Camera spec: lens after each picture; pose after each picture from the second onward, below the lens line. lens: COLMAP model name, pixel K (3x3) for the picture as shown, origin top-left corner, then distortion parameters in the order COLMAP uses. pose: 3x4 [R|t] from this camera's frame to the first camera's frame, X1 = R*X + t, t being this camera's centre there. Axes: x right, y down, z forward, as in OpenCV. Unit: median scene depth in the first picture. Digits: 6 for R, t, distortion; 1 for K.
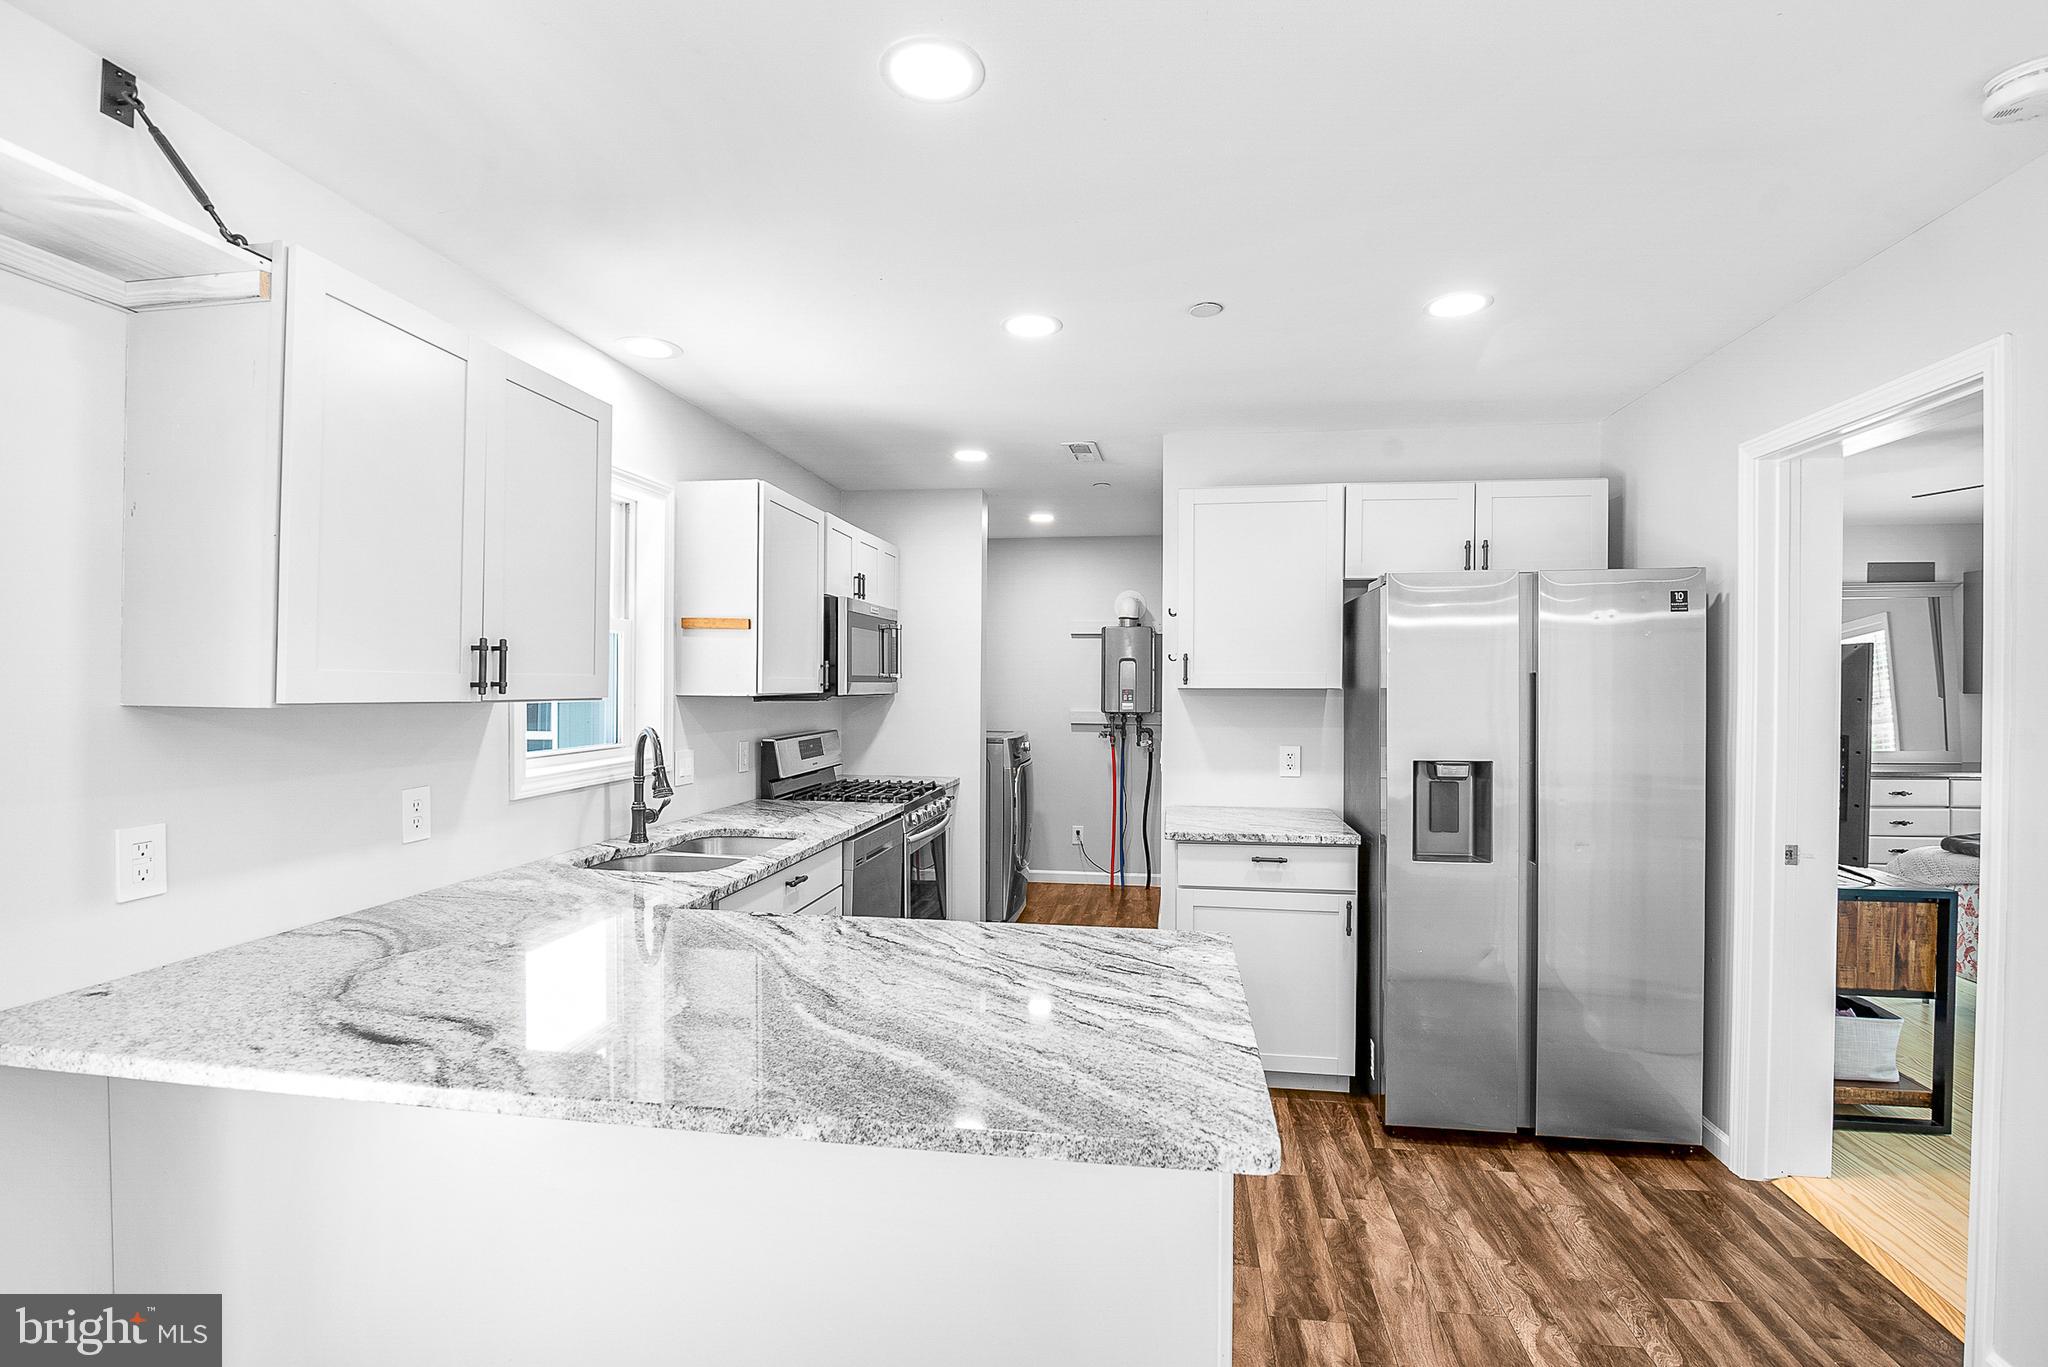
lens RADIAL K [[965.4, 0, 1048.7], [0, 965.4, 686.0], [0, 0, 1]] dist [-0.019383, 0.001725]
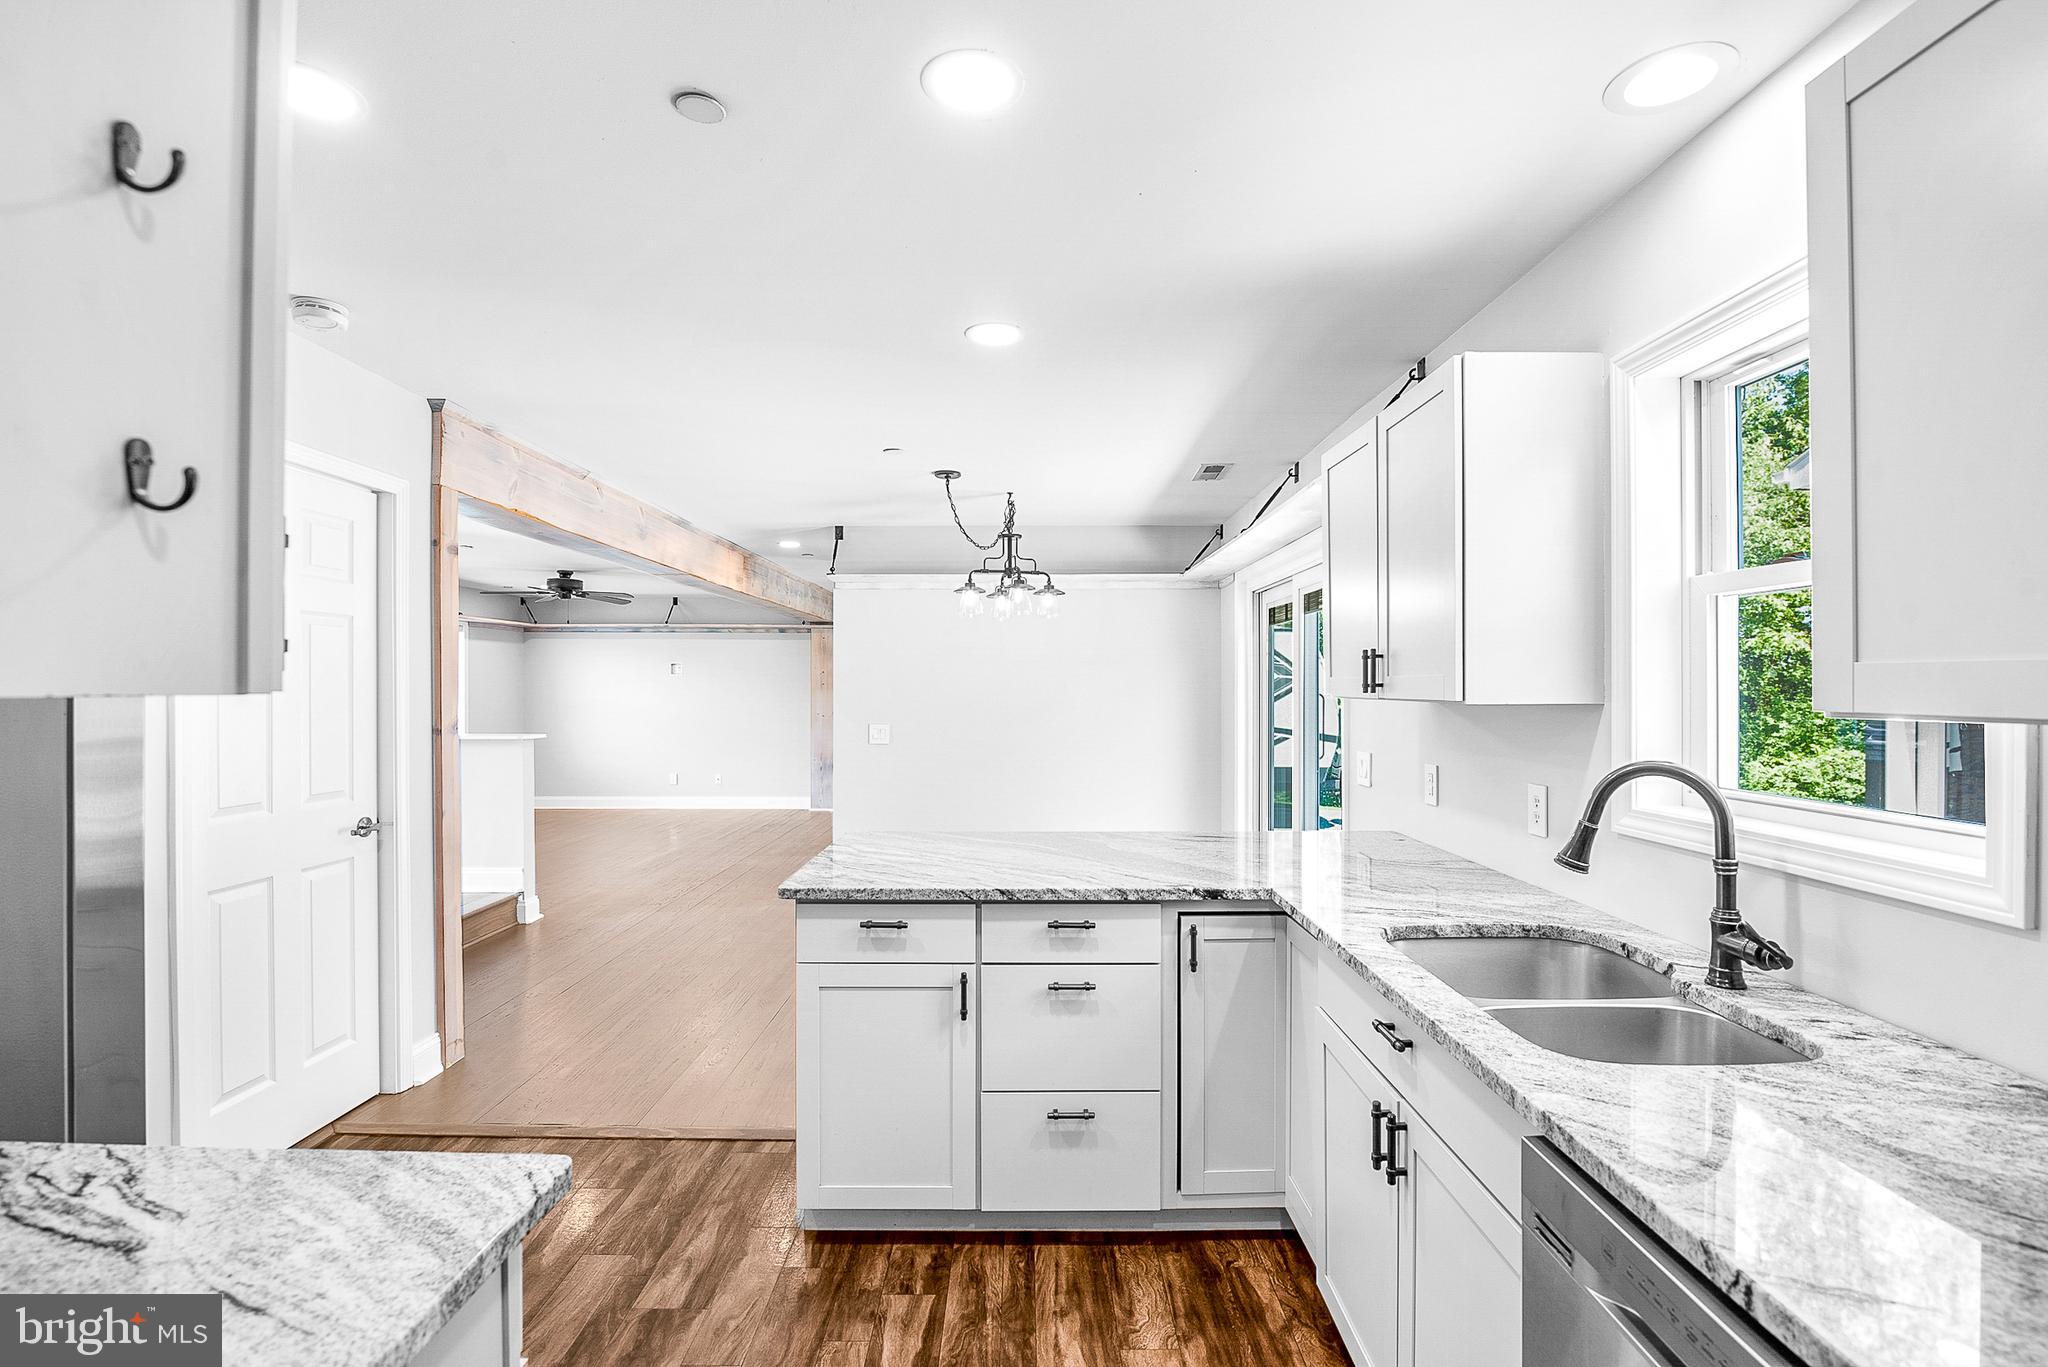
lens RADIAL K [[965.4, 0, 1048.3], [0, 965.4, 691.6], [0, 0, 1]] dist [-0.019383, 0.001725]
pose [[-0.989286, -0.004613, -0.145916, 0.009517], [-0.005693, 0.999959, 0.006986, 0.001018], [0.145878, 0.007742, -0.989272, 1.105716]]
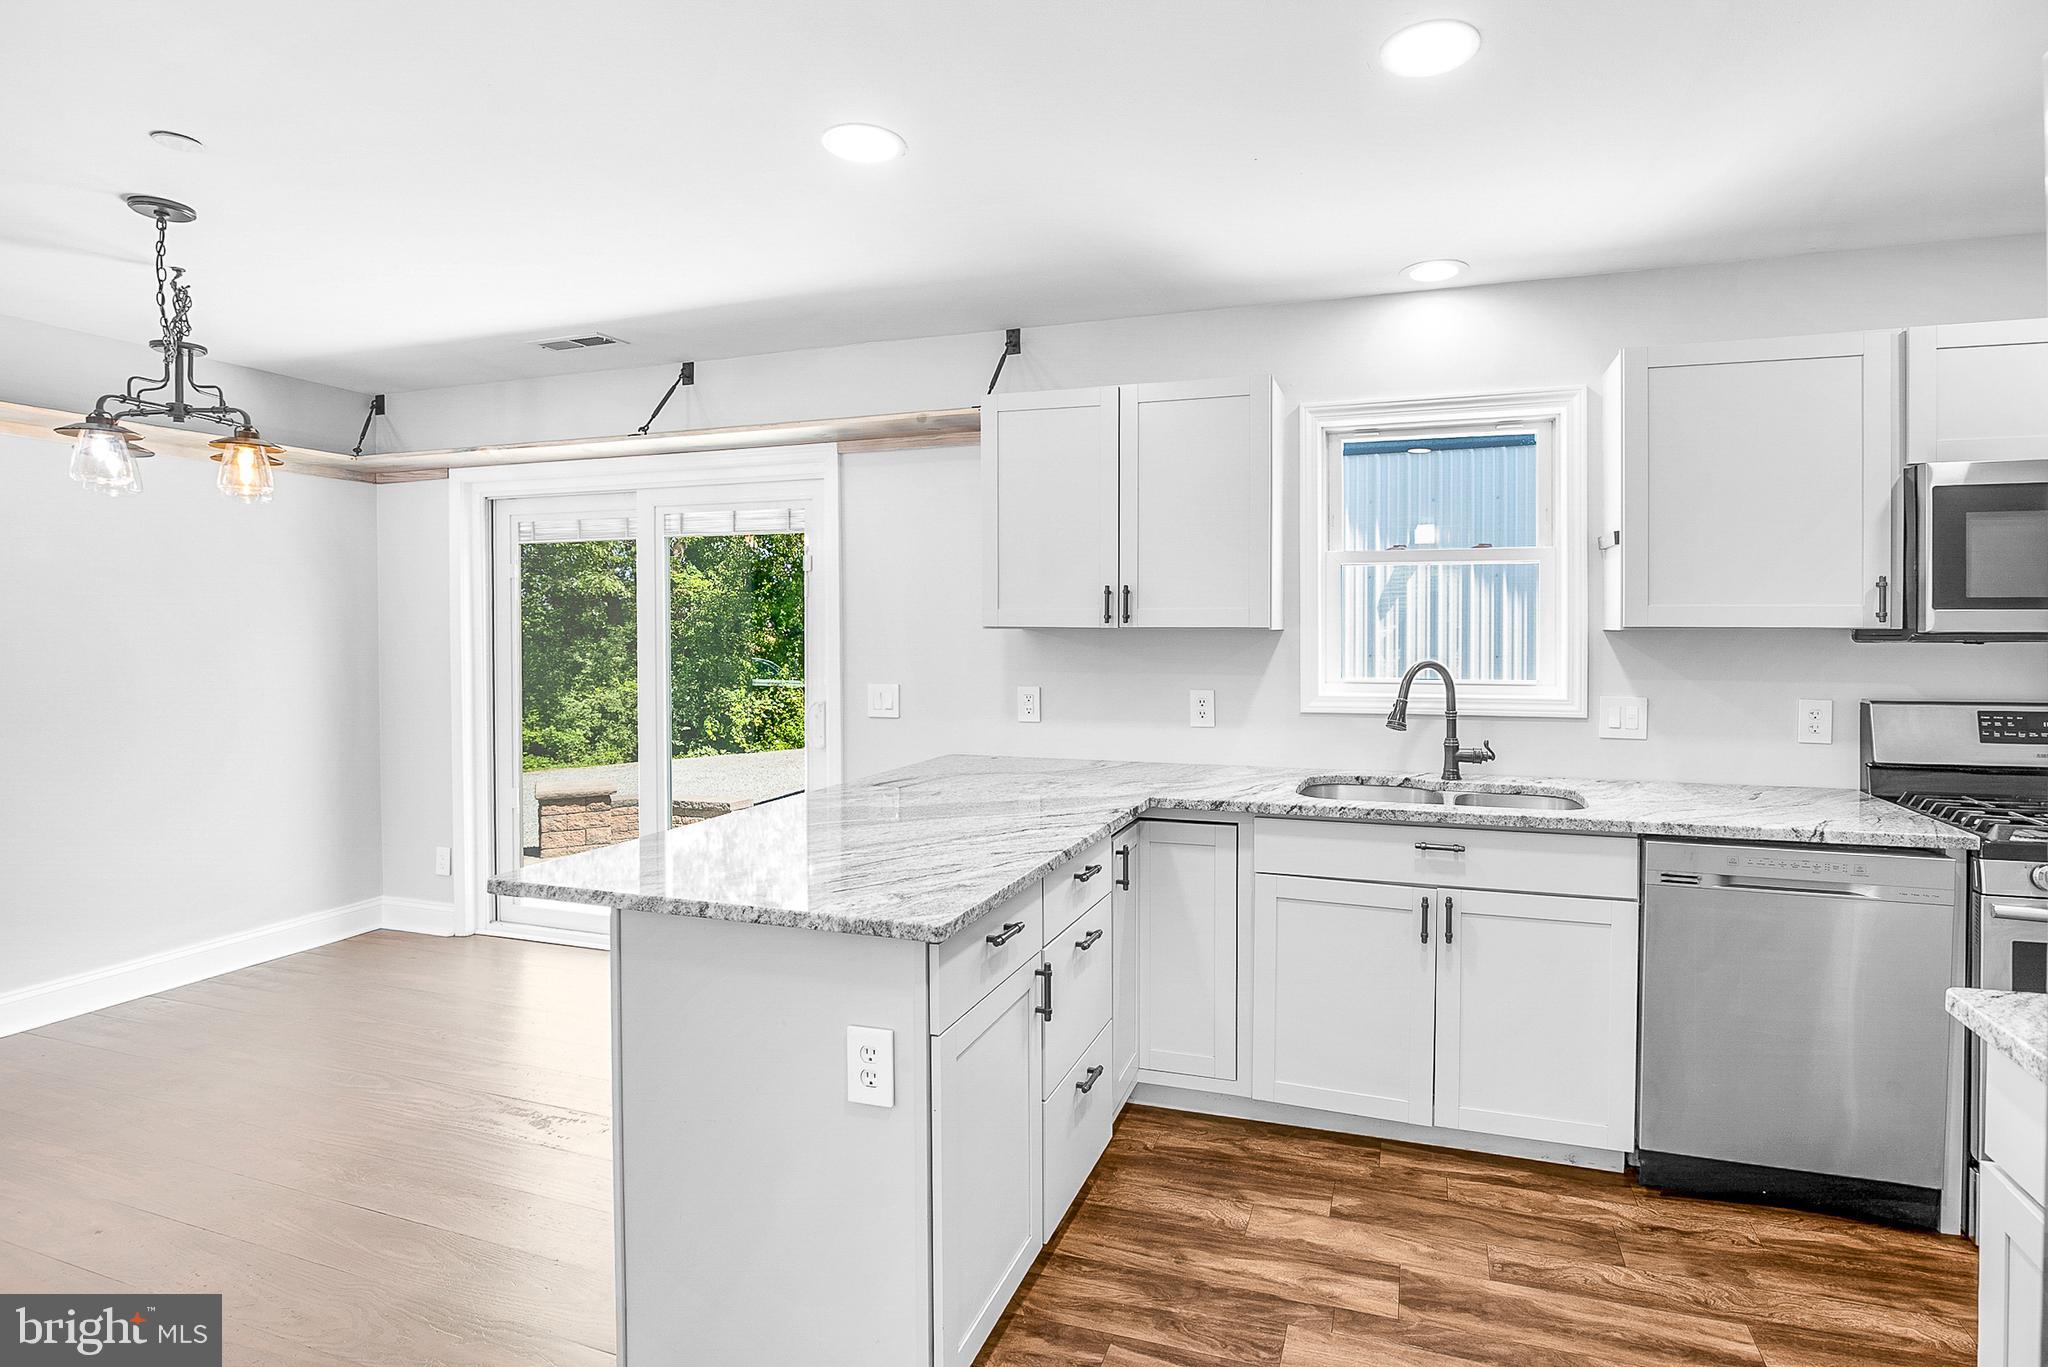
lens RADIAL K [[965.4, 0, 1081.8], [0, 965.4, 643.3], [0, 0, 1]] dist [-0.019383, 0.001725]
pose [[-0.174949, 0.008028, -0.984545, 0.447802], [-0.003724, 0.999954, 0.008816, 0.013662], [0.984570, 0.005209, -0.174911, 0.609532]]
